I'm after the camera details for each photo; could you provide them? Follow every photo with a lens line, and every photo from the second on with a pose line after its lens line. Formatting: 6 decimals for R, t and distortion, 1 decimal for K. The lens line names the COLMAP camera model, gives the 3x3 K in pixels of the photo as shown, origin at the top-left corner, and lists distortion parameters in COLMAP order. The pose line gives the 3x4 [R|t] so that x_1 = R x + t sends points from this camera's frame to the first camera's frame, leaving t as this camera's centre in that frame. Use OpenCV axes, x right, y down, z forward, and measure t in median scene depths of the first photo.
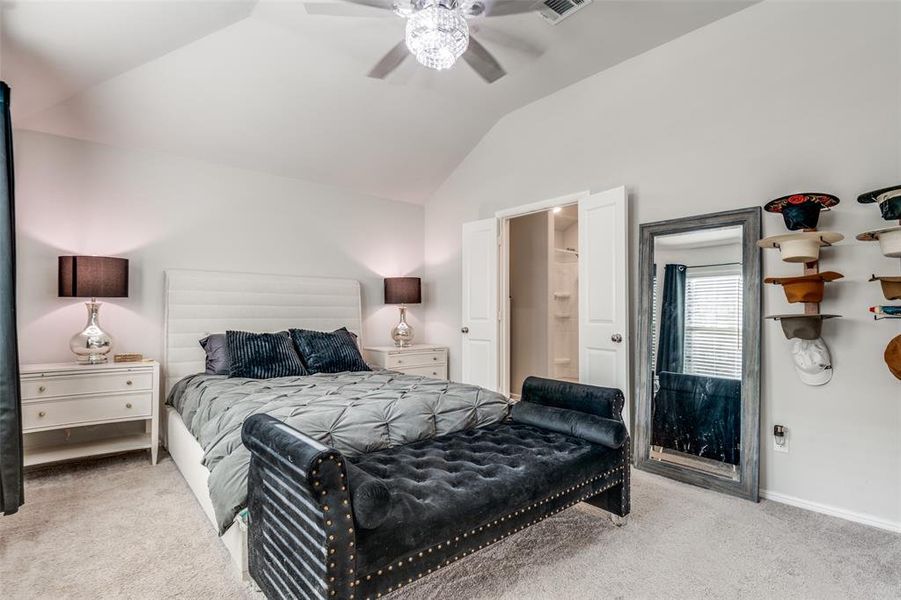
lens RADIAL K [[450.4, 0, 449.4], [0, 450.4, 317.4], [0, 0, 1]] dist [0.007711, -0.020270]
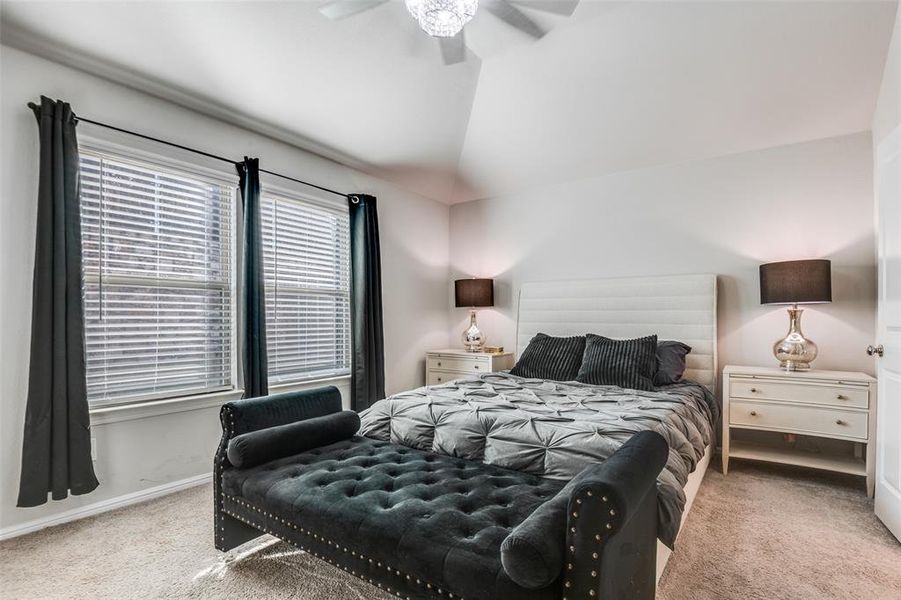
lens RADIAL K [[450.4, 0, 449.4], [0, 450.4, 317.4], [0, 0, 1]] dist [0.007711, -0.020270]
pose [[0.225659, -0.001695, -0.974205, 0.431300], [-0.014010, 0.999889, -0.004985, -0.000469], [0.974106, 0.014774, 0.225610, 0.415916]]
